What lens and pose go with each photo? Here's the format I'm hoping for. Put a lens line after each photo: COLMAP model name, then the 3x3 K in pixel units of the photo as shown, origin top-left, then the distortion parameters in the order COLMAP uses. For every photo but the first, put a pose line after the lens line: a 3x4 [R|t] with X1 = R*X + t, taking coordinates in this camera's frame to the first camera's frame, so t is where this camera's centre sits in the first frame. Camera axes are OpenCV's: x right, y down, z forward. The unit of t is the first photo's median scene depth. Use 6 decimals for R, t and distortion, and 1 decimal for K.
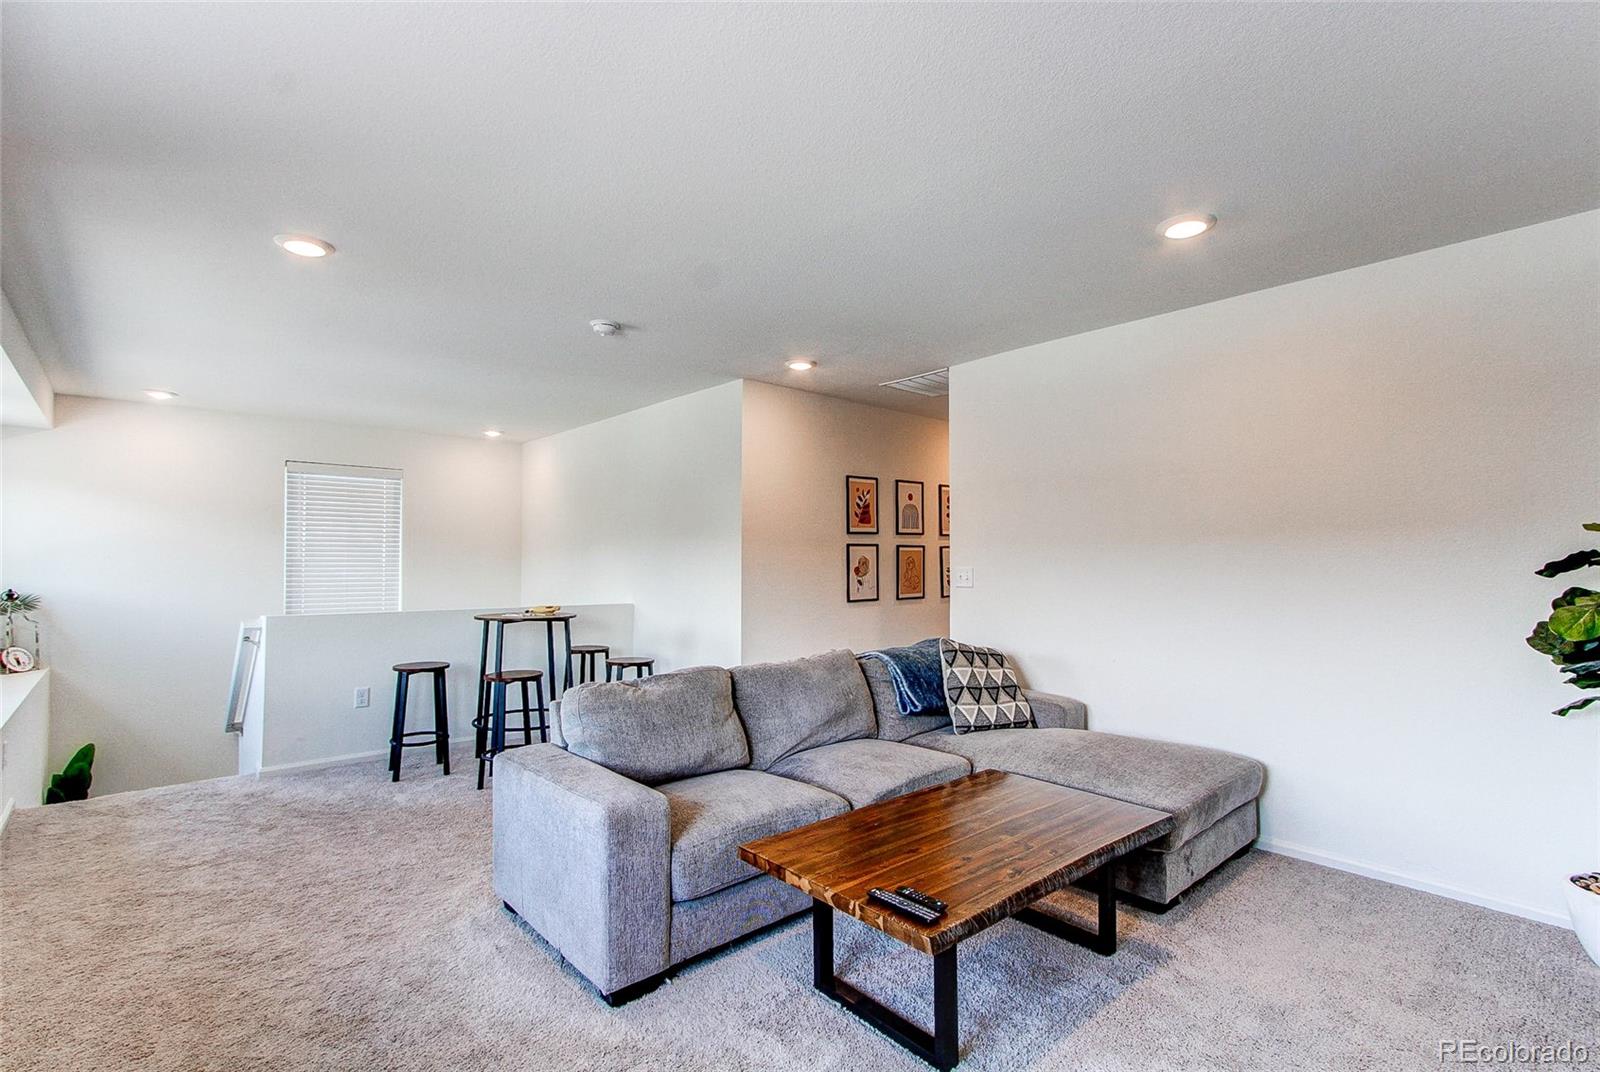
lens RADIAL K [[743.2, 0, 800.0], [0, 743.2, 536.0], [0, 0, 1]] dist [-0.001443, -0.000163]
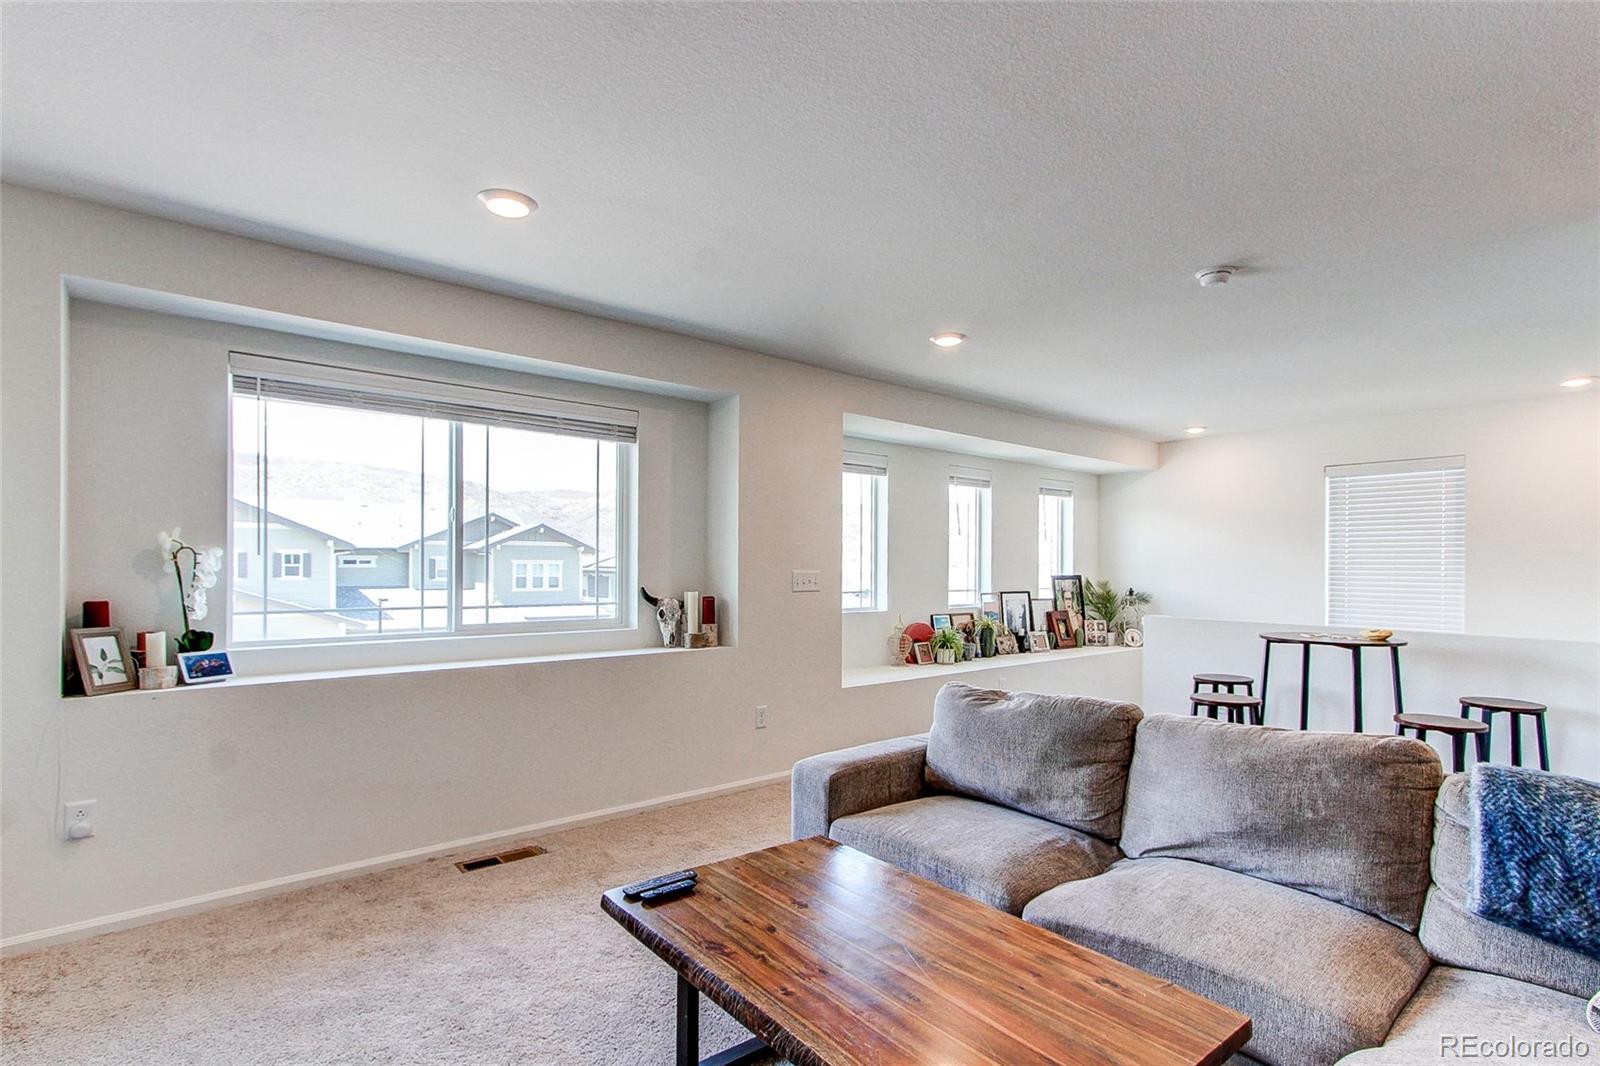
lens RADIAL K [[768.0, 0, 803.3], [0, 768.0, 563.1], [0, 0, 1]] dist [0.002332, 0.000252]
pose [[-0.031071, -0.003220, -0.999512, 0.409068], [0.028648, 0.999581, -0.004111, 0.012899], [0.999107, -0.028761, -0.030966, 0.409825]]
